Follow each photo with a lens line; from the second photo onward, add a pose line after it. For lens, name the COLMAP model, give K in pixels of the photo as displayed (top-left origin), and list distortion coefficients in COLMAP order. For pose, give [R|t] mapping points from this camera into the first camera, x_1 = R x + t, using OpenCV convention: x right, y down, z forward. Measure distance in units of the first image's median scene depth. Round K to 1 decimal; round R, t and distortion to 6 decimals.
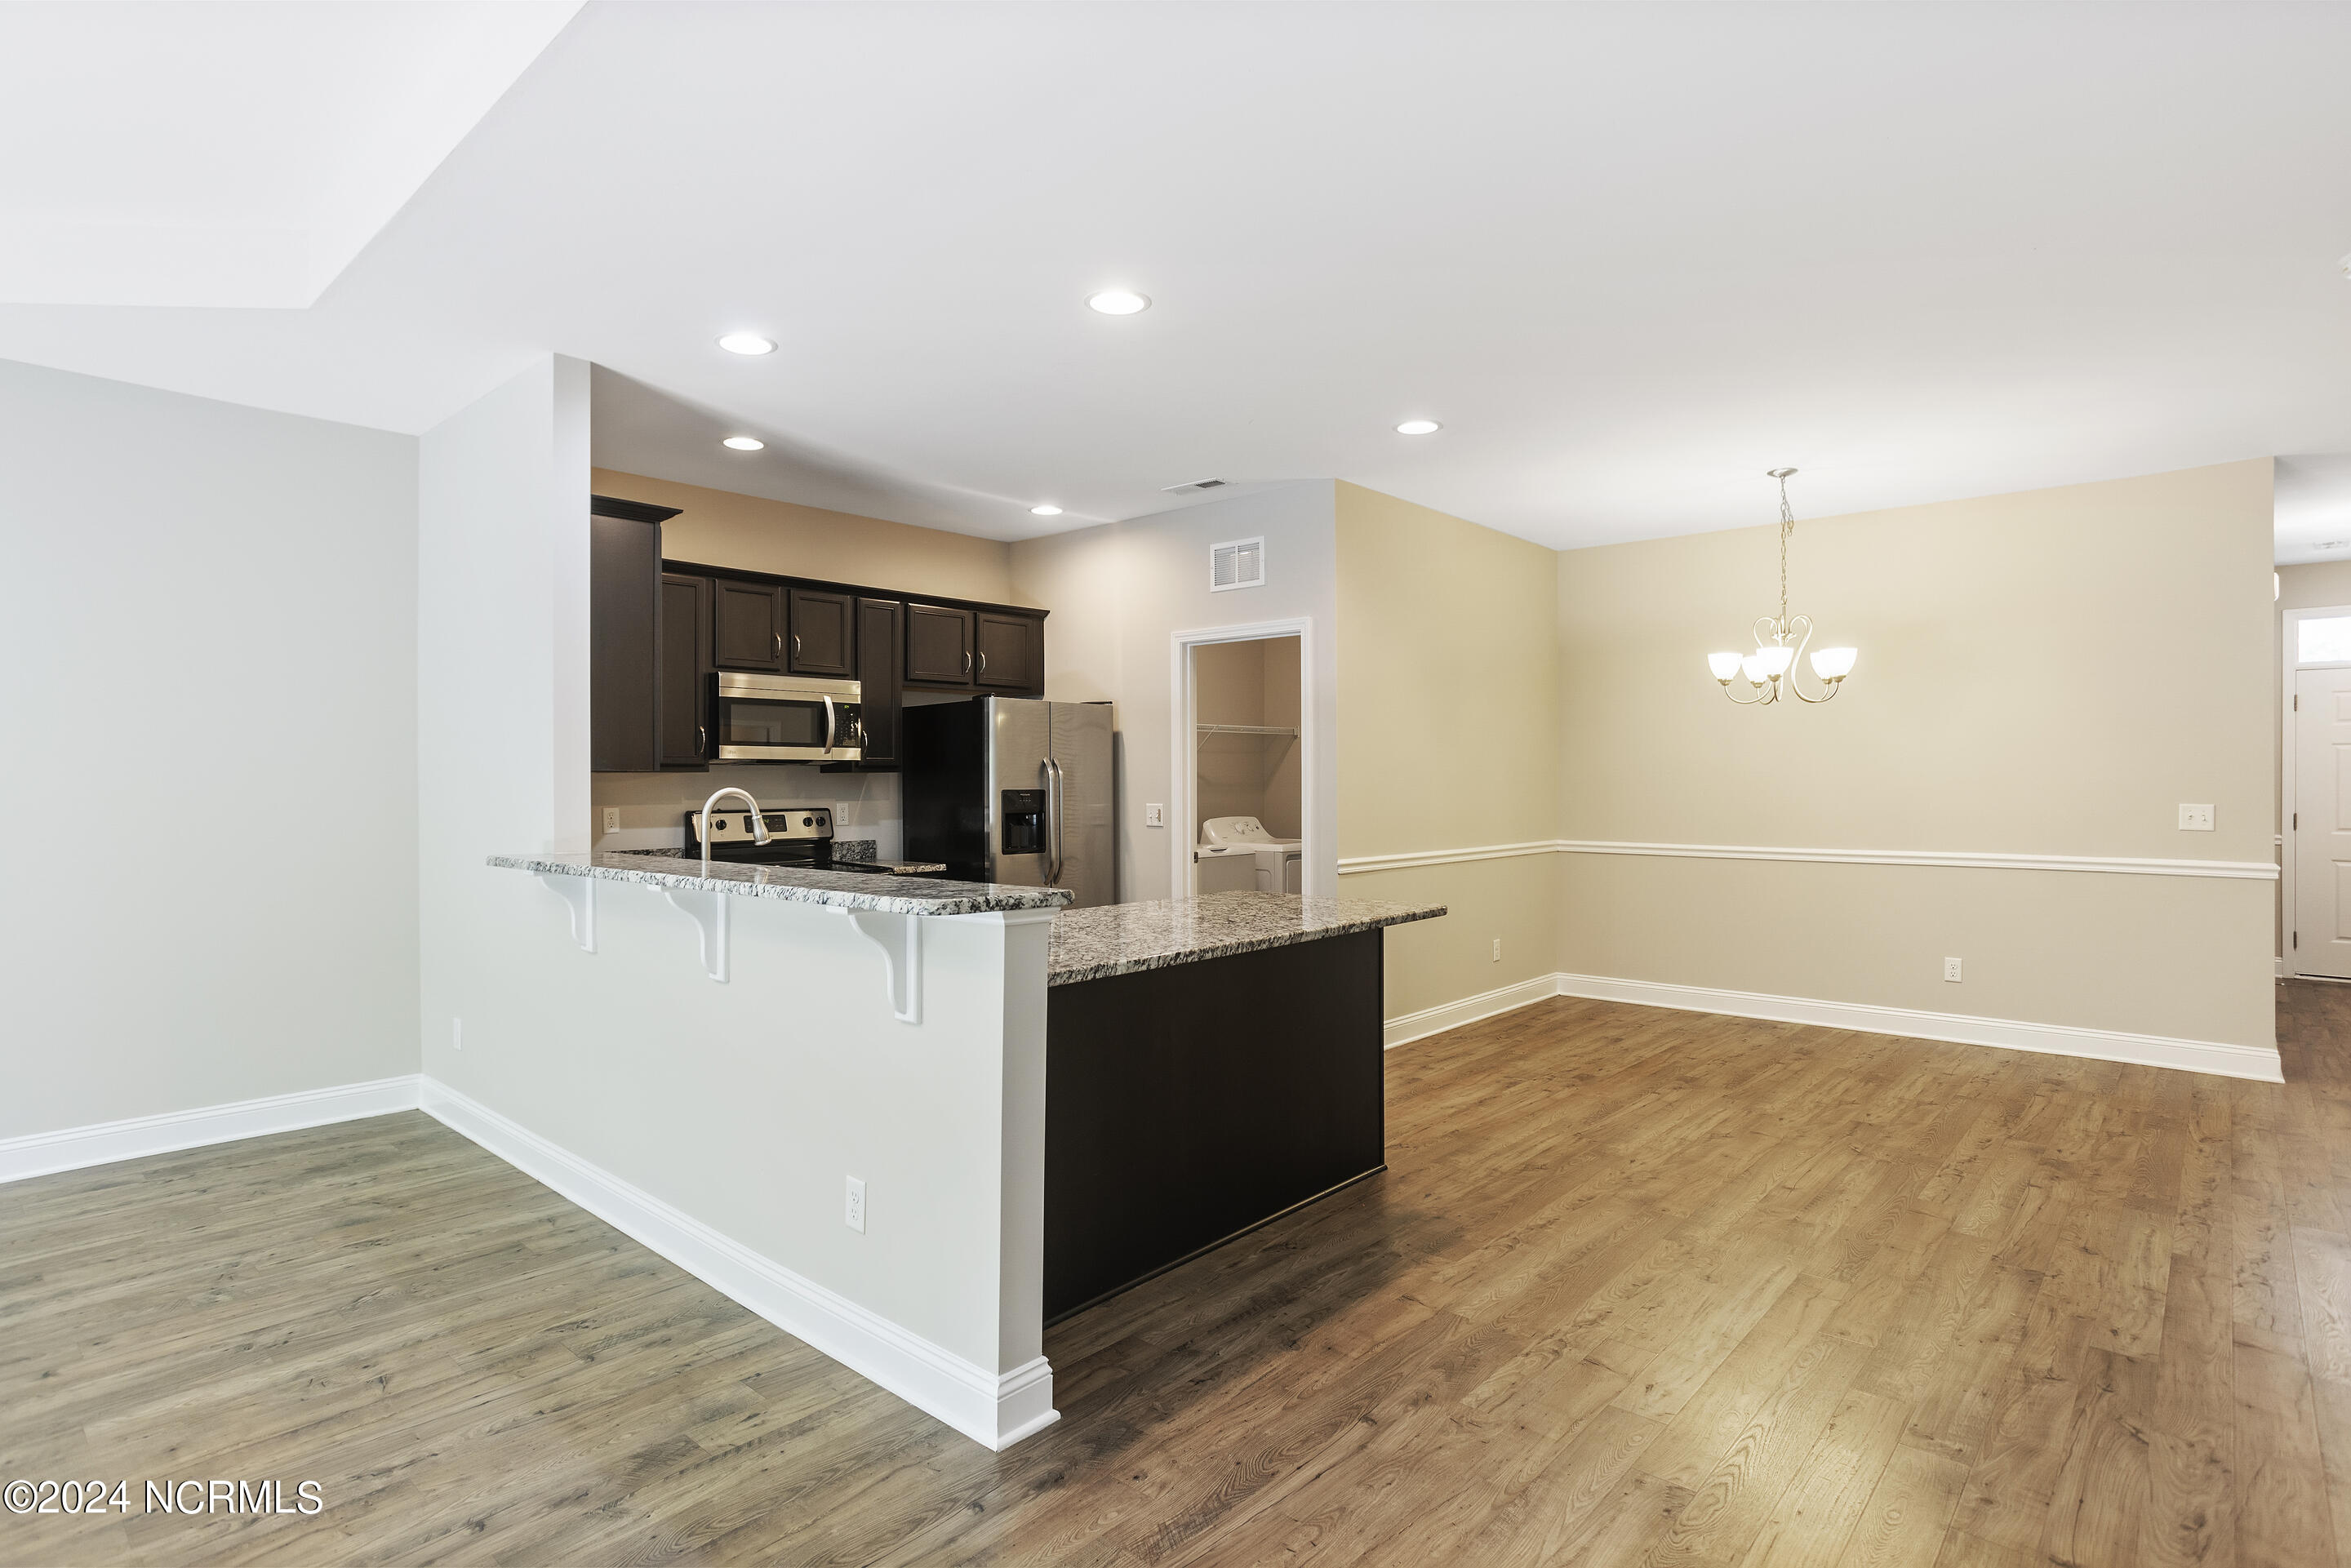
lens RADIAL K [[1195.5, 0, 1167.2], [0, 1195.5, 782.5], [0, 0, 1]] dist [-0.055302, 0.034433]
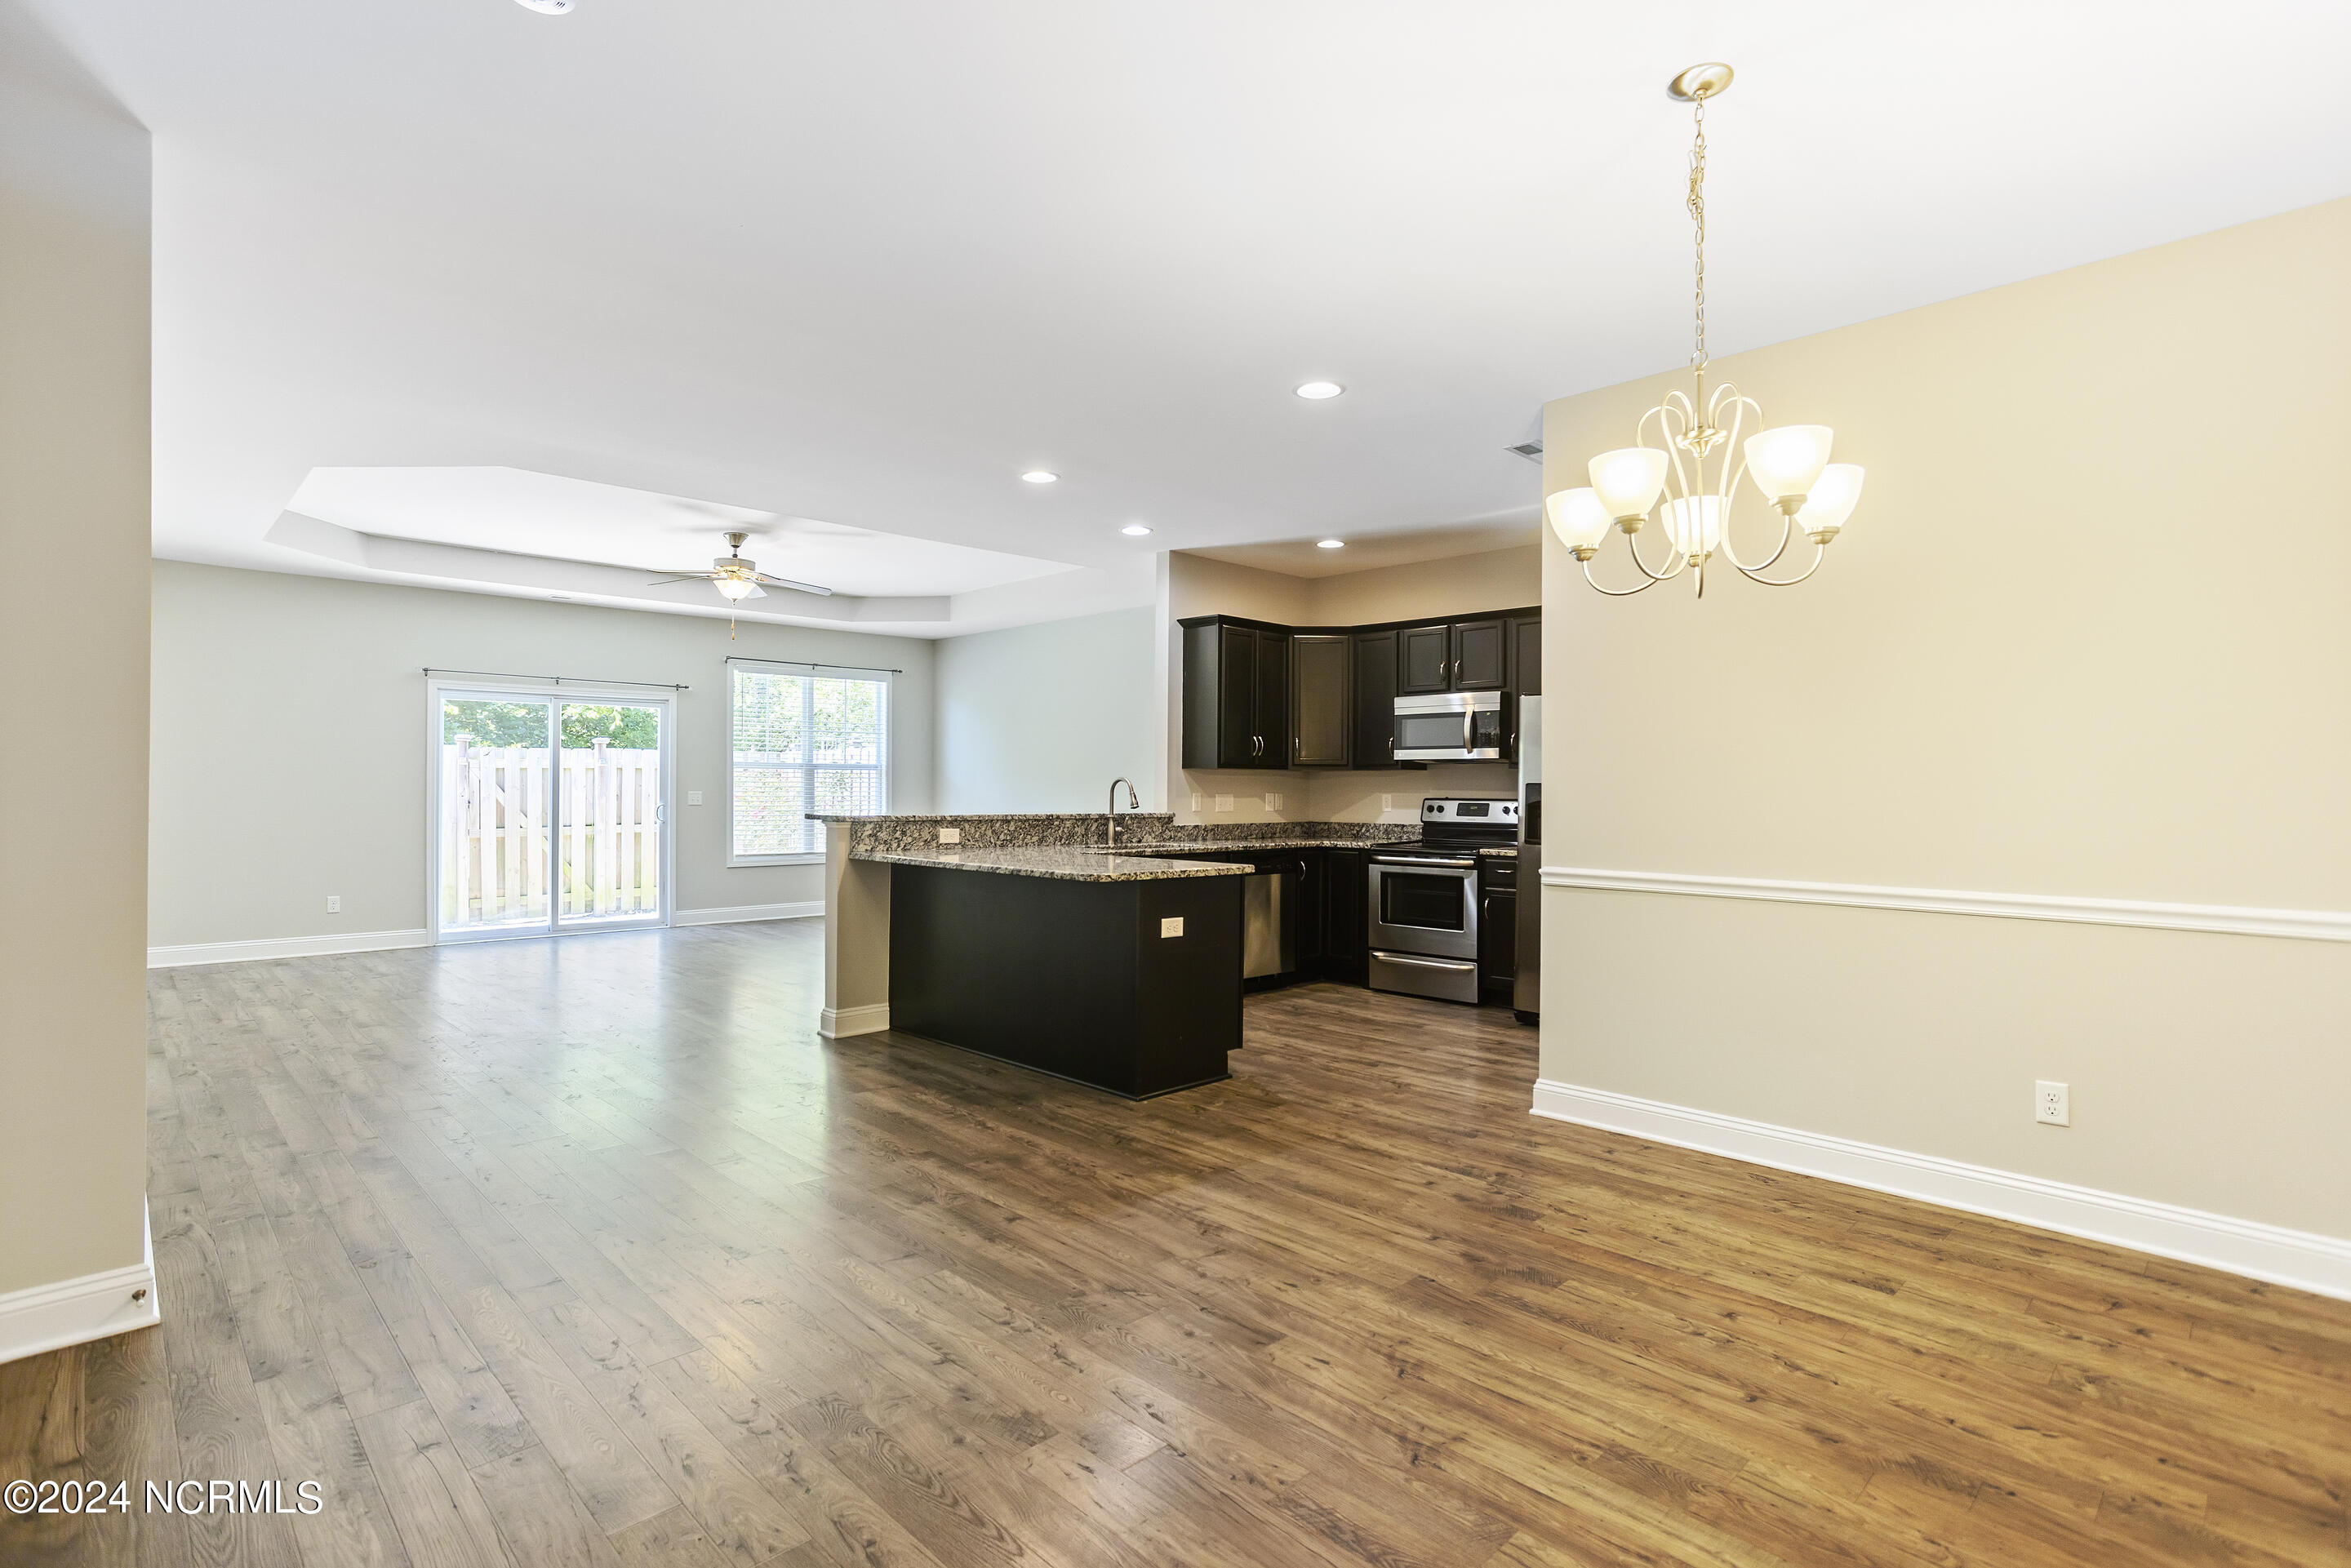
lens RADIAL K [[1139.3, 0, 1175.4], [0, 1139.3, 777.0], [0, 0, 1]] dist [-0.054110, 0.035057]
pose [[-0.058399, -0.006295, -0.998273, 0.952880], [-0.007195, 0.999957, -0.005885, 0.009931], [0.998267, 0.006839, -0.058442, 0.809515]]
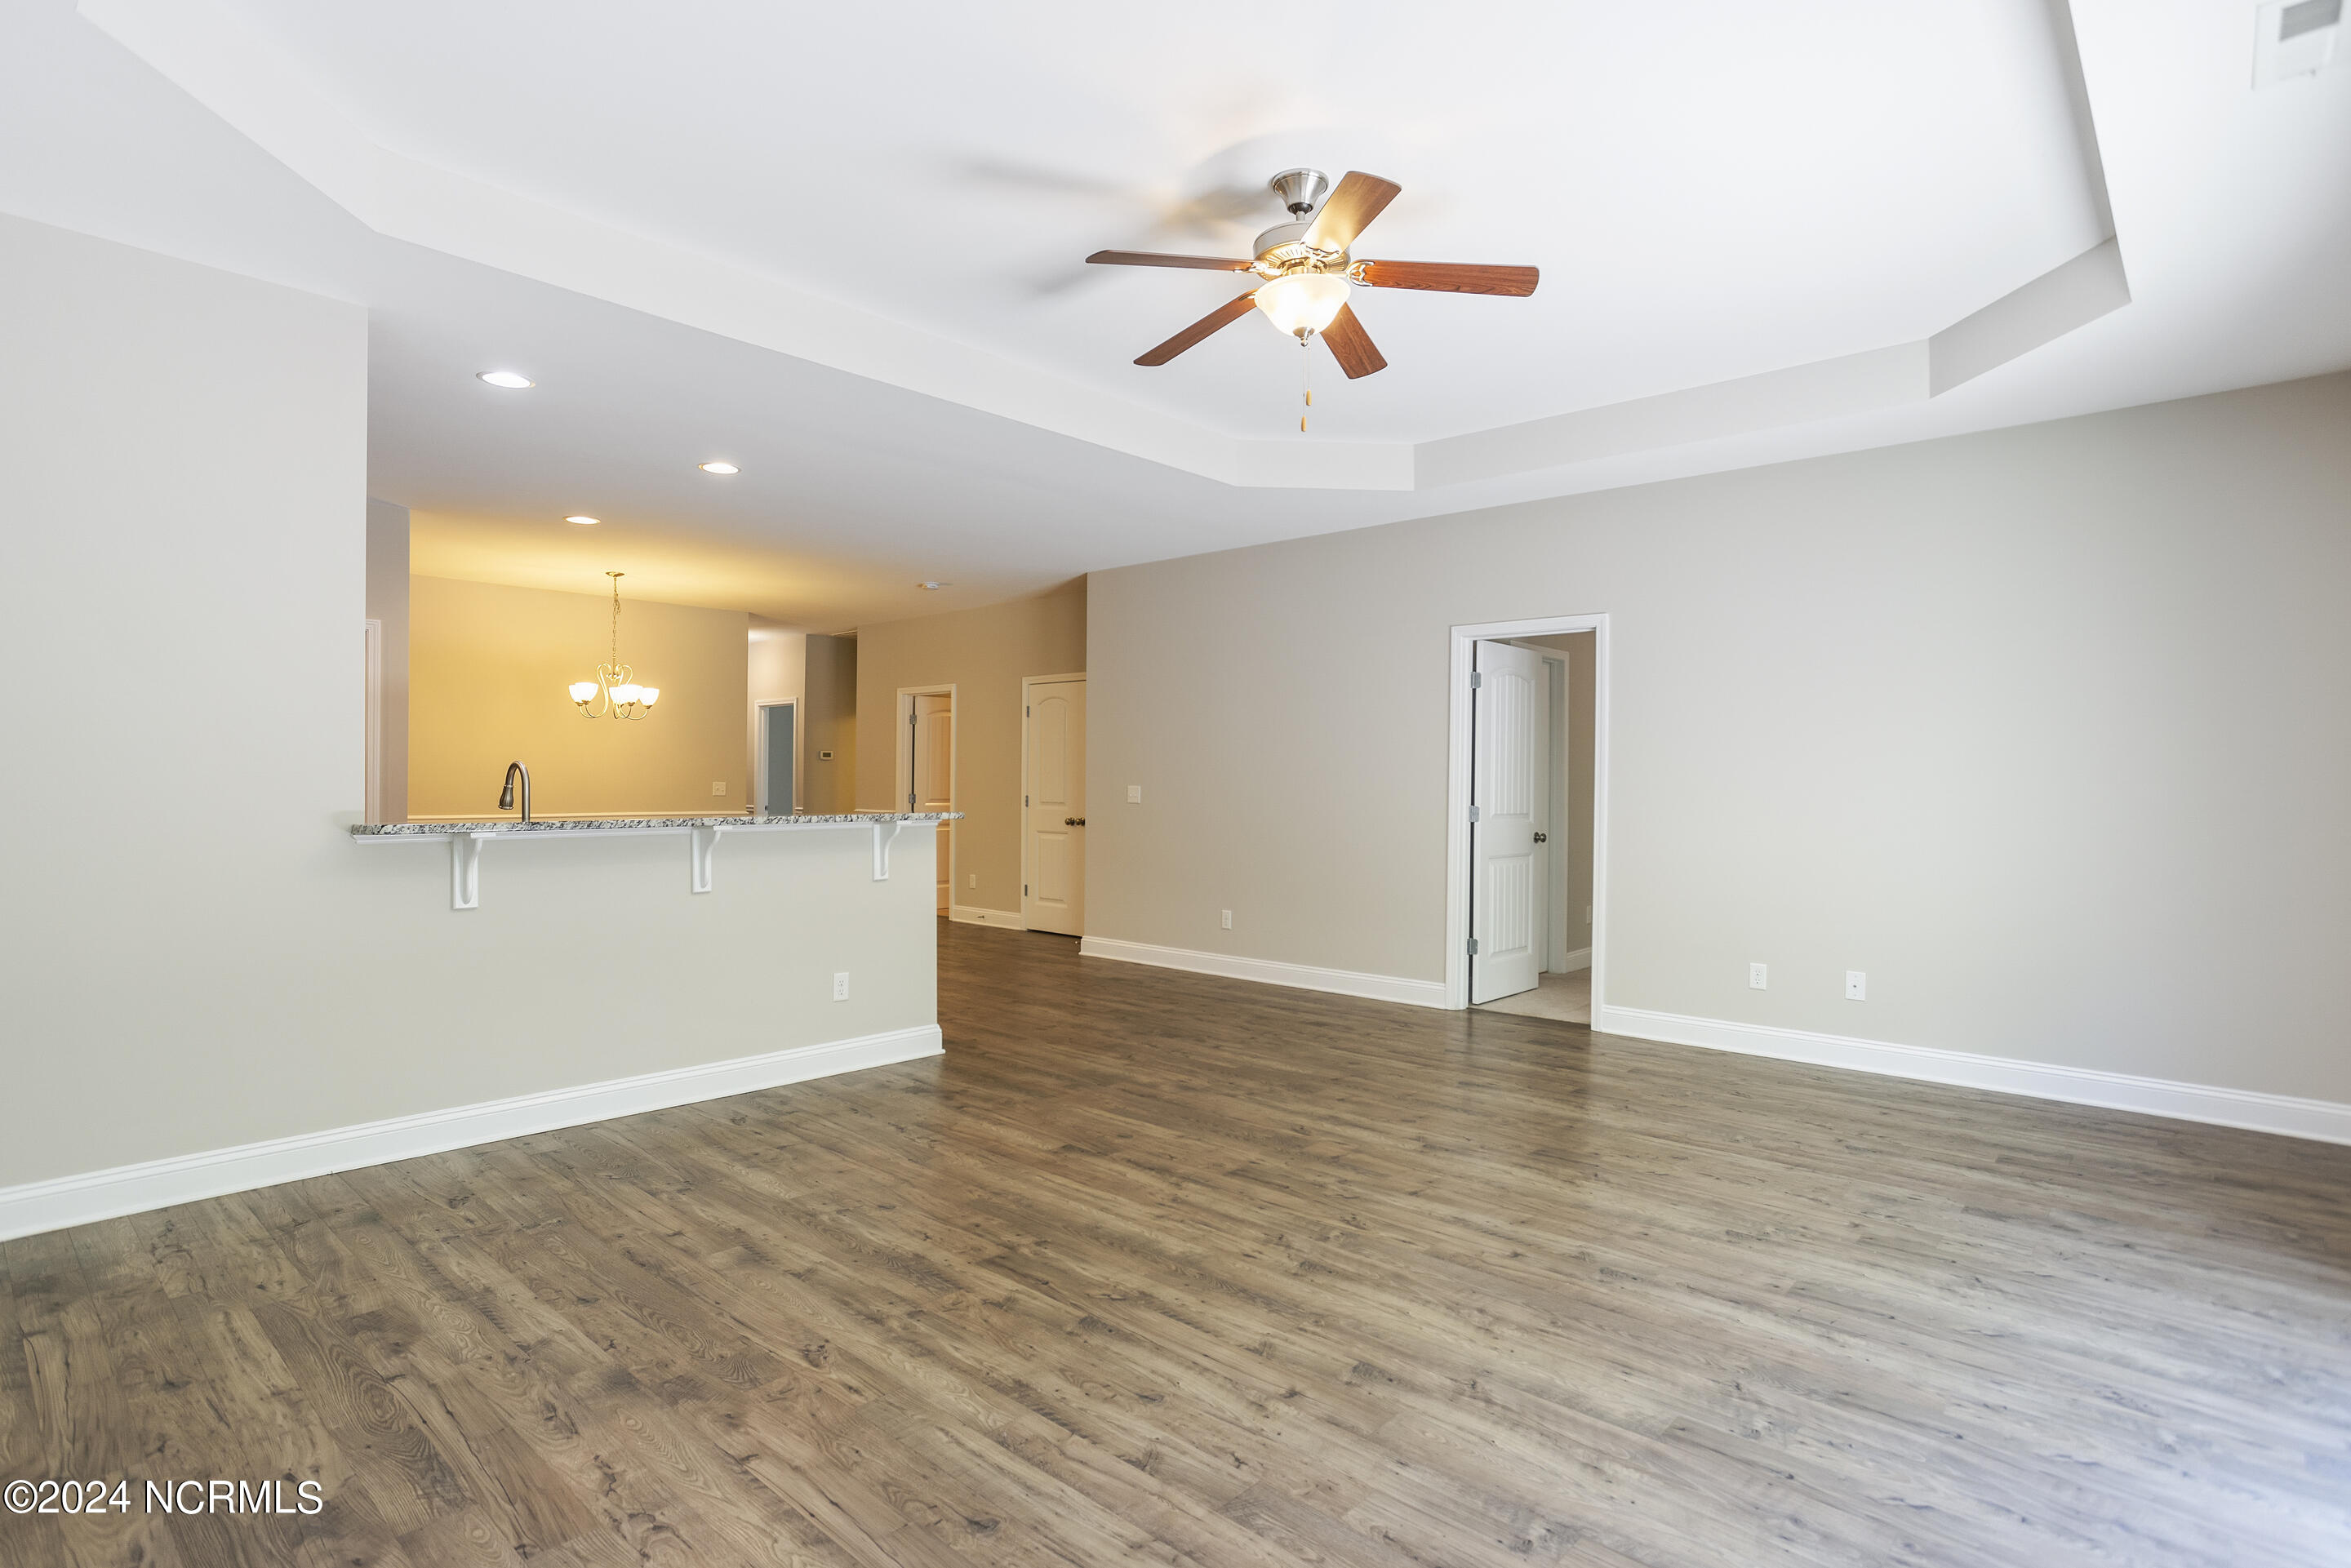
lens RADIAL K [[1195.5, 0, 1167.2], [0, 1195.5, 782.5], [0, 0, 1]] dist [-0.055302, 0.034433]
pose [[0.007030, 0.001993, 0.999973, -1.053444], [-0.006867, 0.999975, -0.001945, 0.016744], [-0.999952, -0.006854, 0.007043, 0.233851]]
